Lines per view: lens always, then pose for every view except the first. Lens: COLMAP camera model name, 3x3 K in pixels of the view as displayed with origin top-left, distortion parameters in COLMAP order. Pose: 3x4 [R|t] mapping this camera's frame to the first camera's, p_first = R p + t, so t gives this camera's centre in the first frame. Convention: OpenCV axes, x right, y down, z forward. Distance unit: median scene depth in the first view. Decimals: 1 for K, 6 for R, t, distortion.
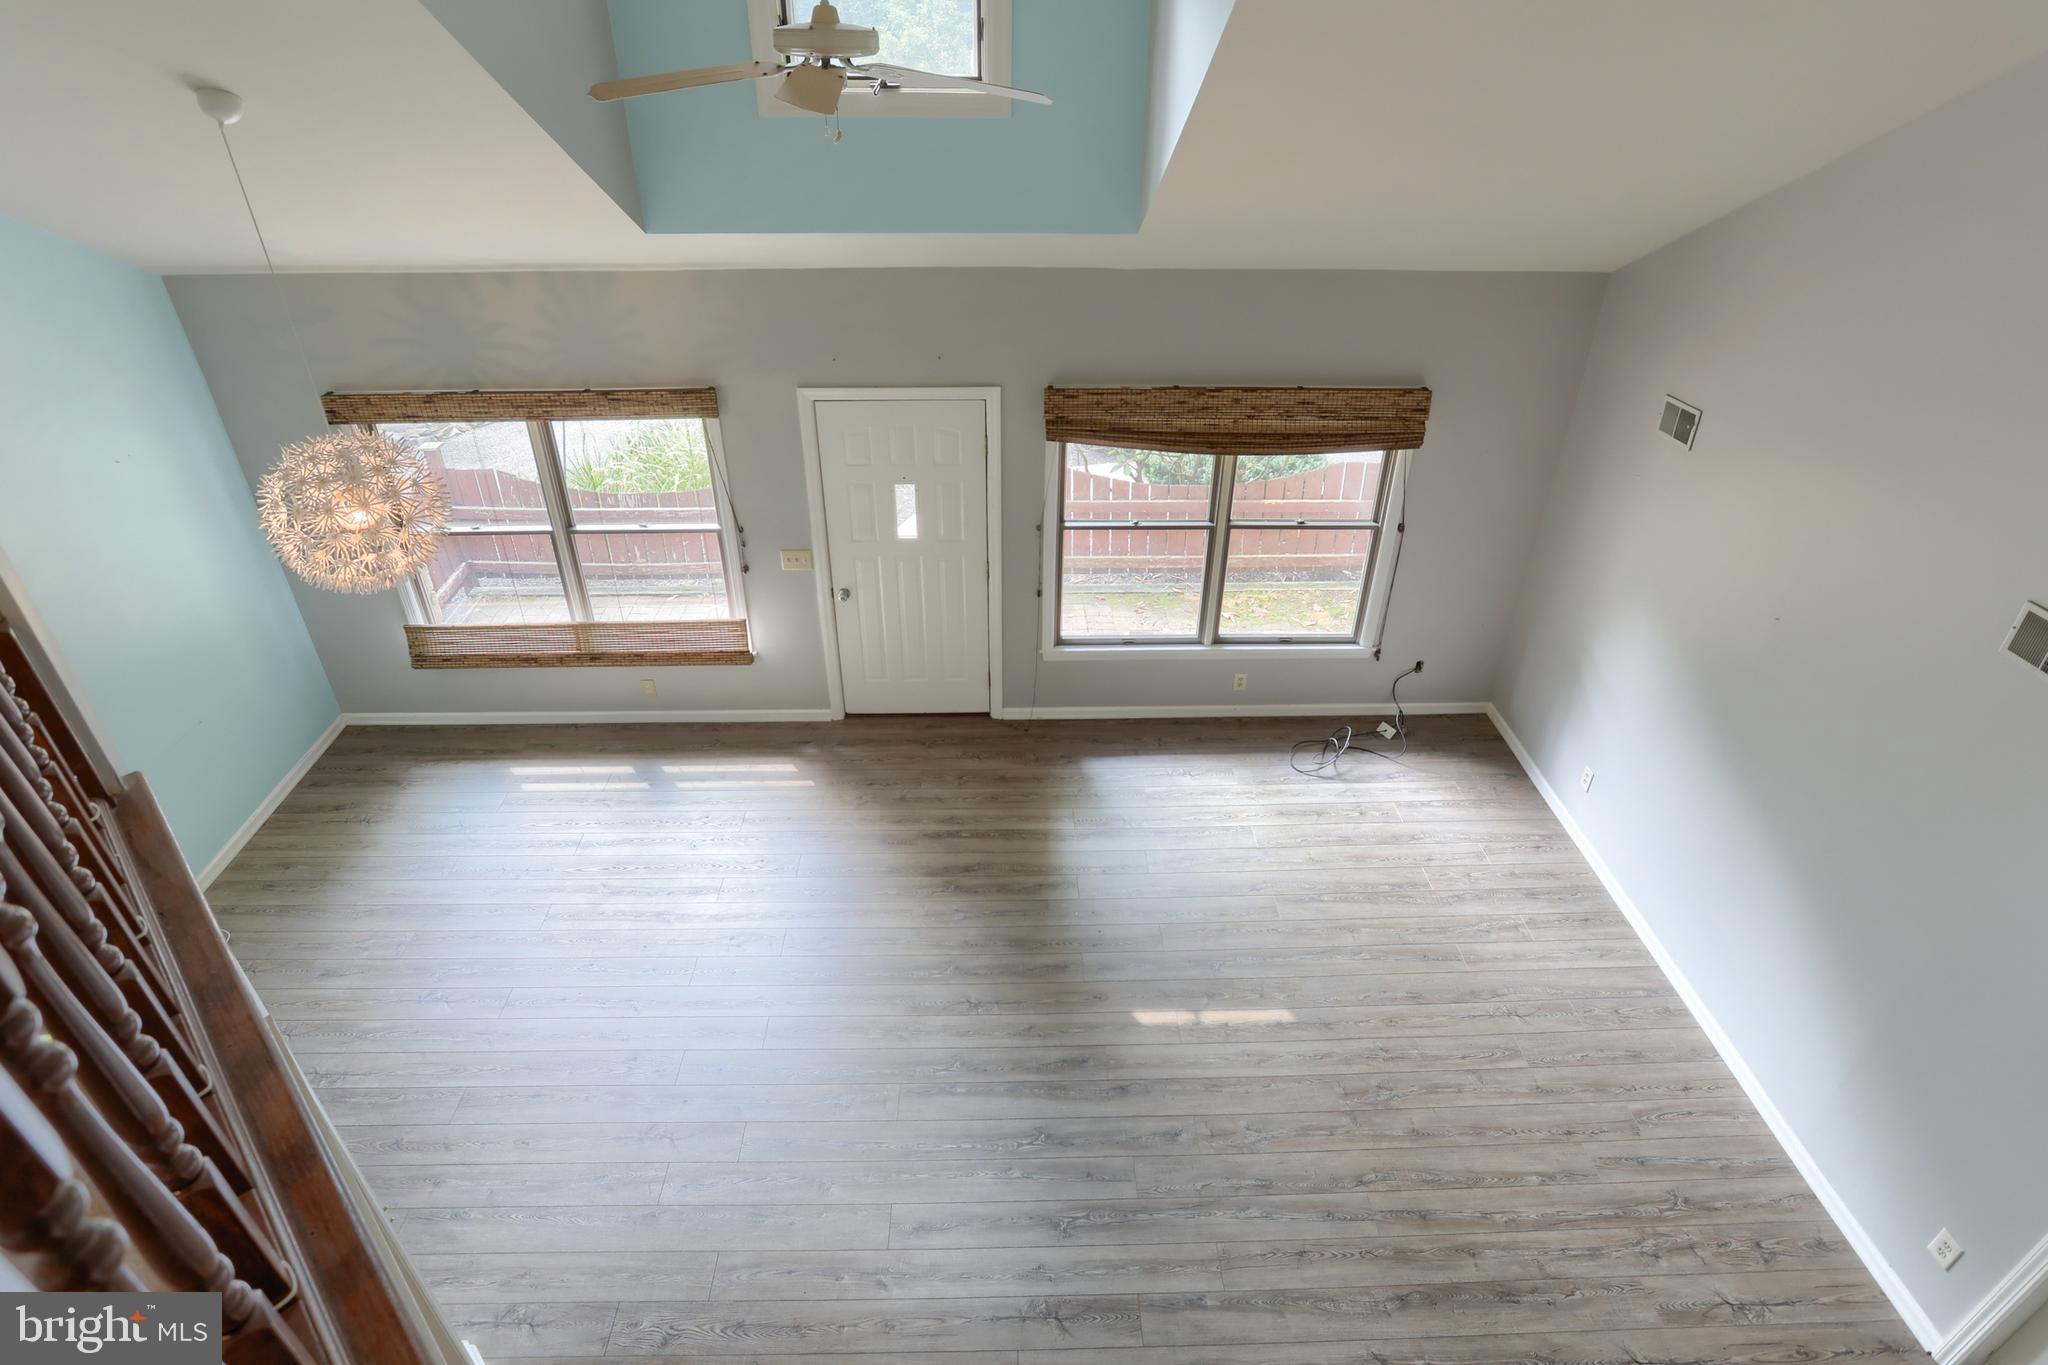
lens RADIAL K [[1047.8, 0, 1024.0], [0, 1047.8, 682.5], [0, 0, 1]] dist [-0.059924, 0.015446]
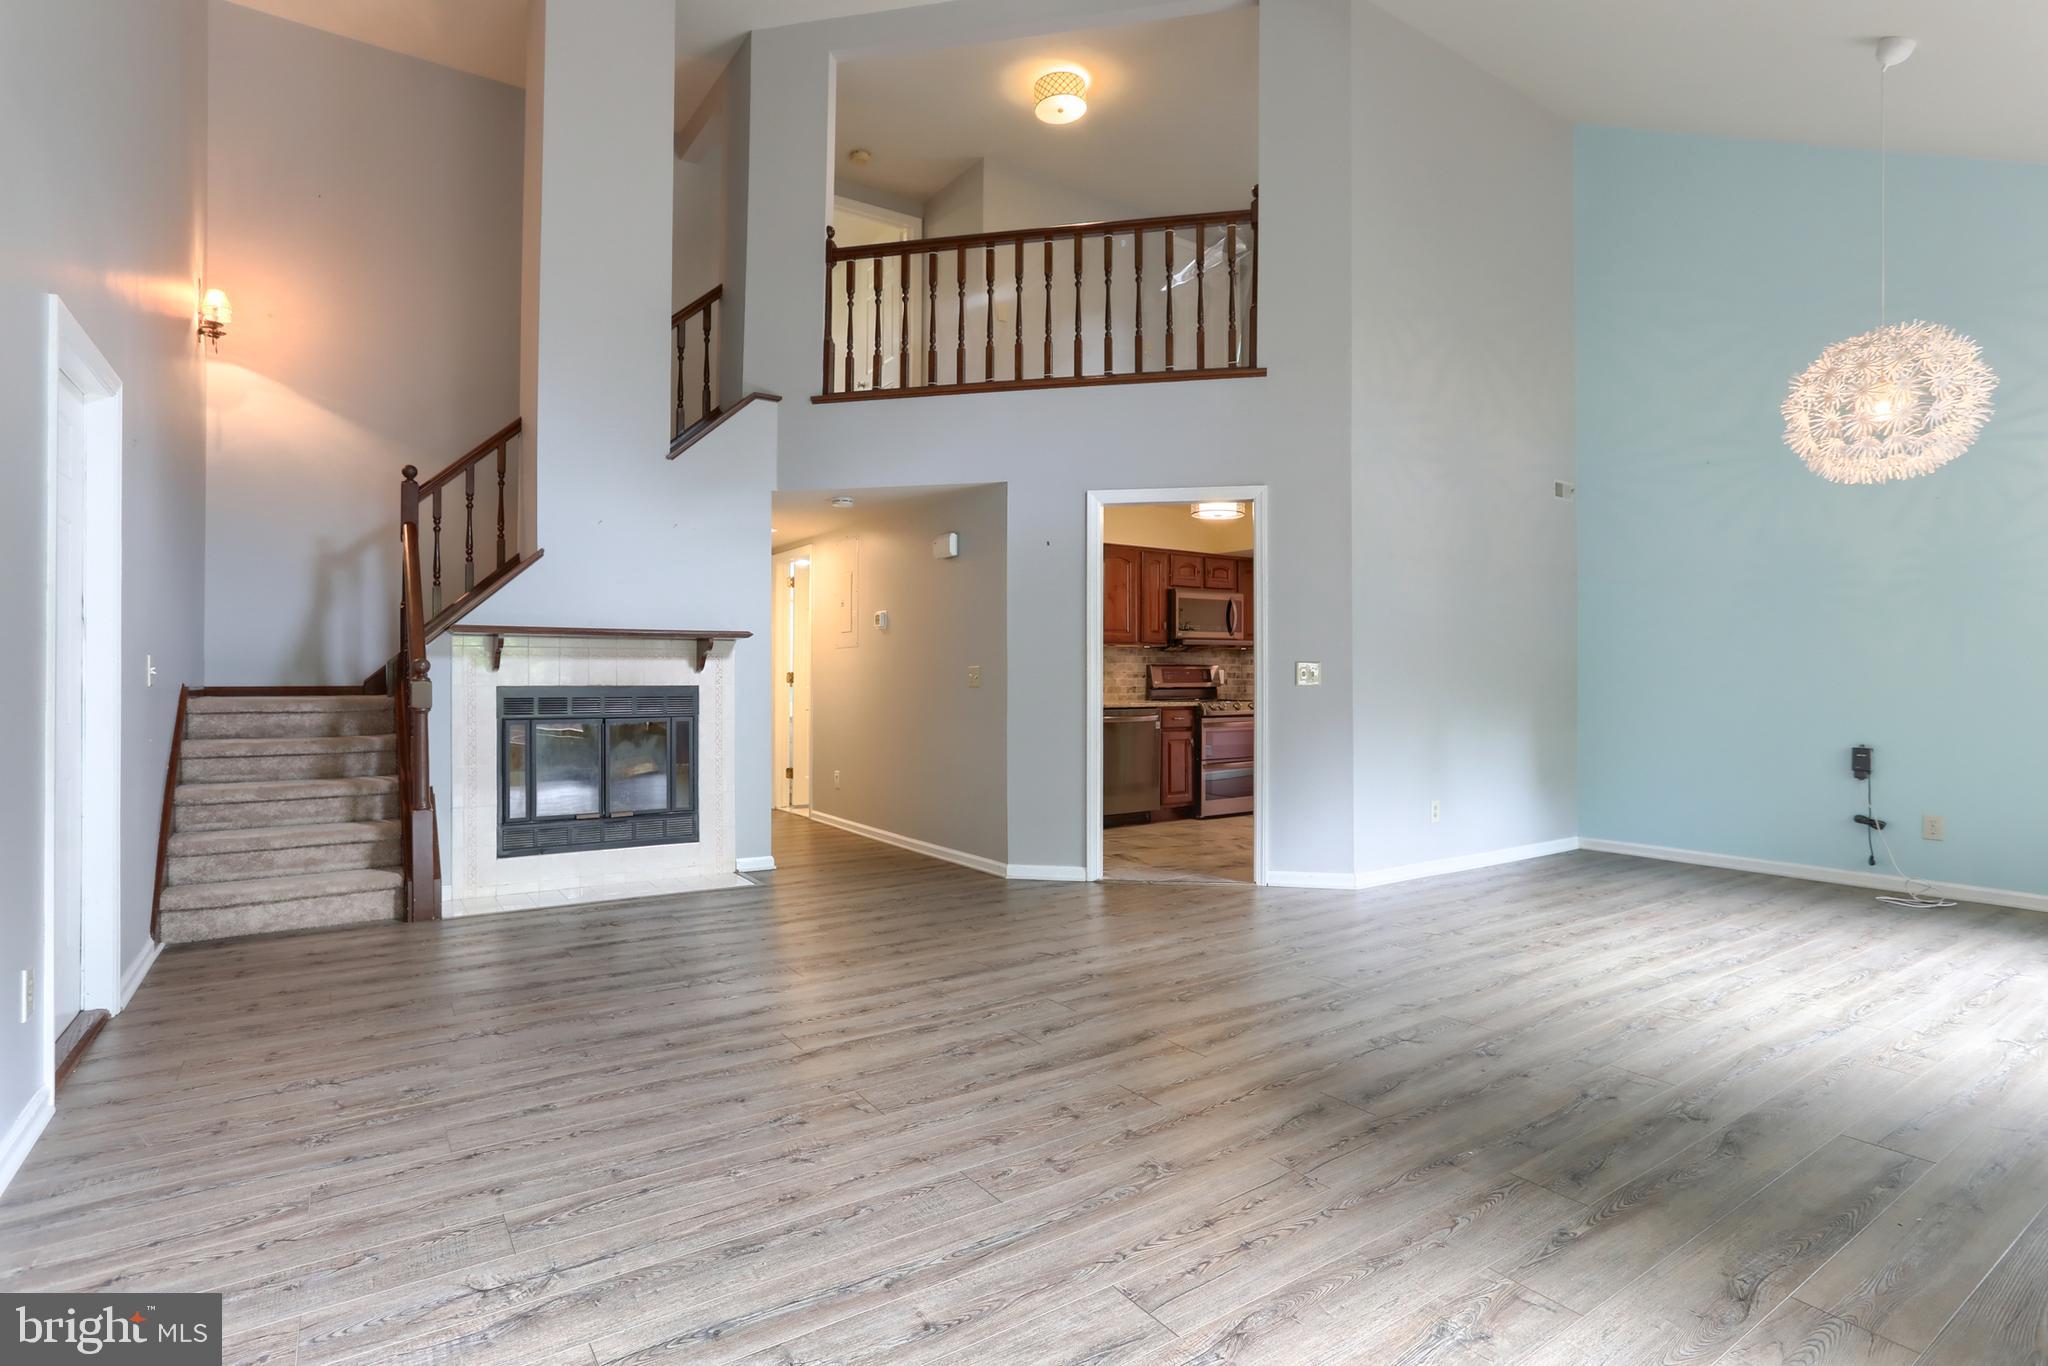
lens RADIAL K [[1027.8, 0, 1027.0], [0, 1027.8, 670.0], [0, 0, 1]] dist [-0.064776, 0.042086]
pose [[-0.840298, -0.011977, -0.541993, 0.407527], [-0.301365, 0.841369, 0.448639, -0.090175], [0.450642, 0.540329, -0.710610, 0.979457]]
